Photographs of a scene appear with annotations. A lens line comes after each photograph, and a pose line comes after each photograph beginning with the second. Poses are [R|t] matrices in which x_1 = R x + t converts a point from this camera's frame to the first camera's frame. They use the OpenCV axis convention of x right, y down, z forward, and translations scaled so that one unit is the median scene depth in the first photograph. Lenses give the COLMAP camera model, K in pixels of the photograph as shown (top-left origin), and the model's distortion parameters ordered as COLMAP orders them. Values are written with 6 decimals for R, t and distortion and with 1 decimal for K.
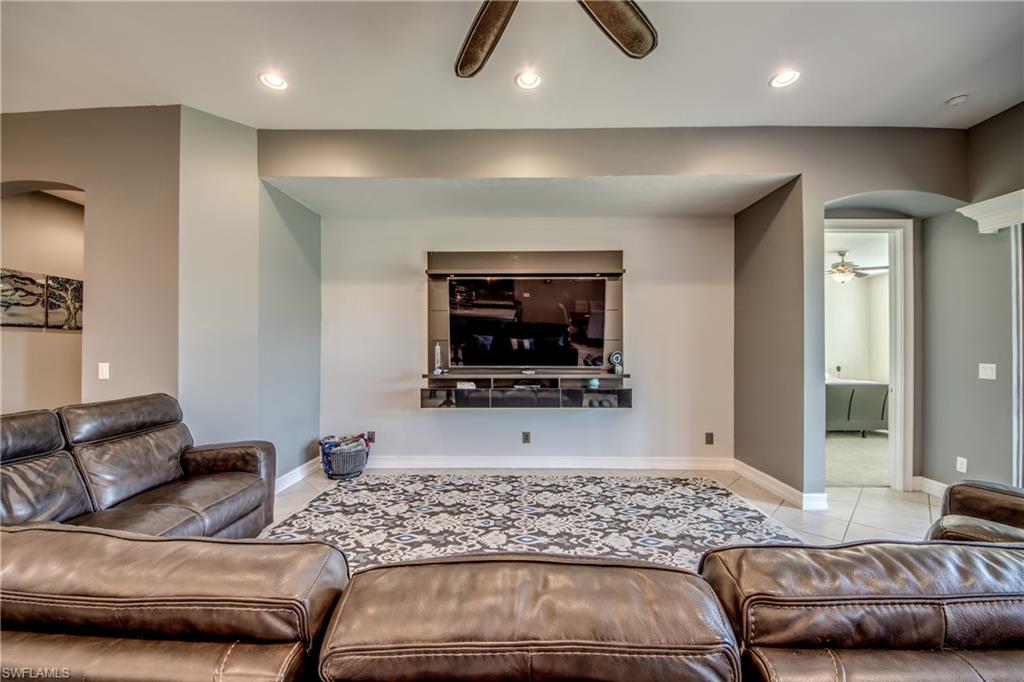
lens RADIAL K [[390.2, 0, 514.9], [0, 390.2, 344.0], [0, 0, 1]] dist [0.002008, -0.008827]
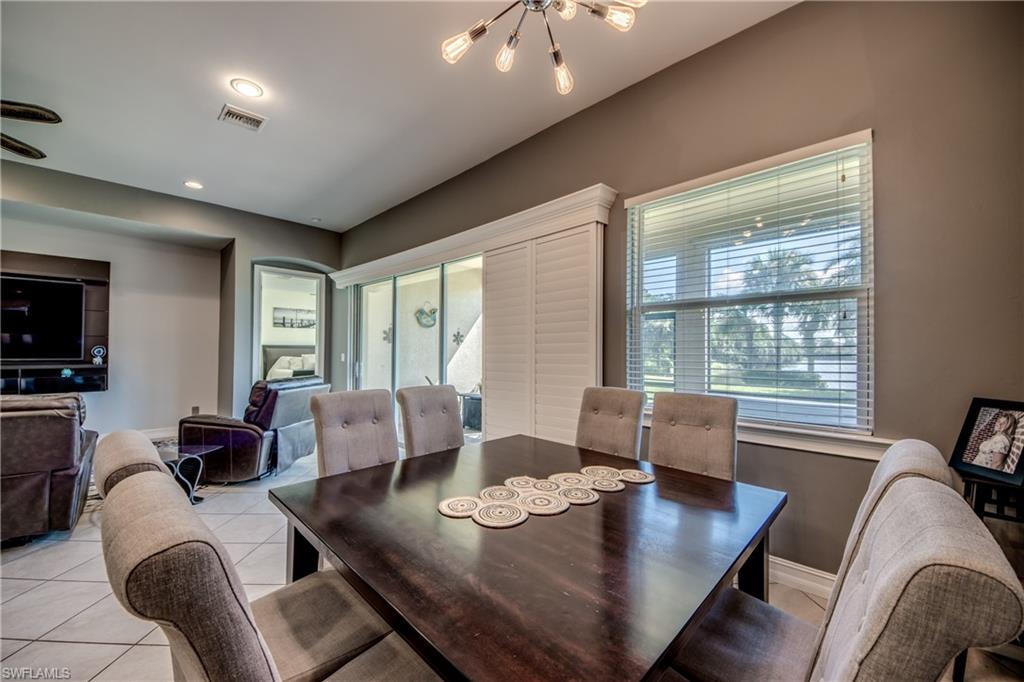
lens RADIAL K [[390.2, 0, 499.9], [0, 390.2, 340.7], [0, 0, 1]] dist [0.002008, -0.008827]
pose [[0.683157, 0.022506, 0.729924, 0.268314], [-0.011606, 0.999733, -0.019962, 0.014389], [-0.730179, 0.005165, 0.683236, -0.820966]]
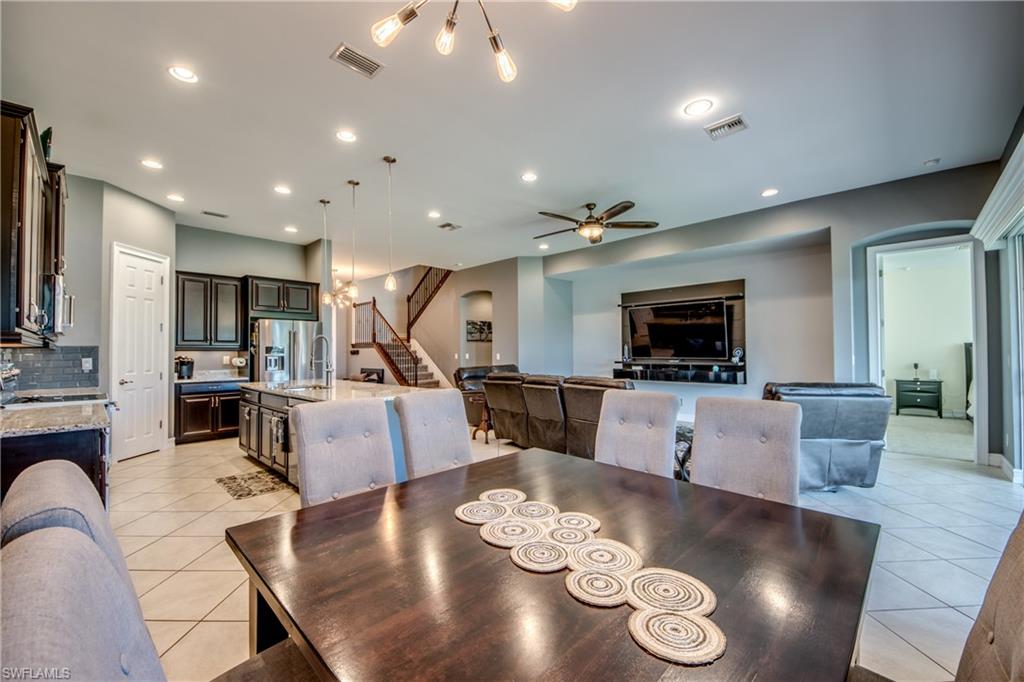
lens RADIAL K [[403.2, 0, 511.2], [0, 403.2, 343.2], [0, 0, 1]] dist [-0.007396, -0.000356]
pose [[0.735451, -0.017077, -0.677363, 0.760029], [0.010107, 0.999848, -0.014233, 0.015922], [0.677503, 0.003622, 0.735511, -0.831001]]
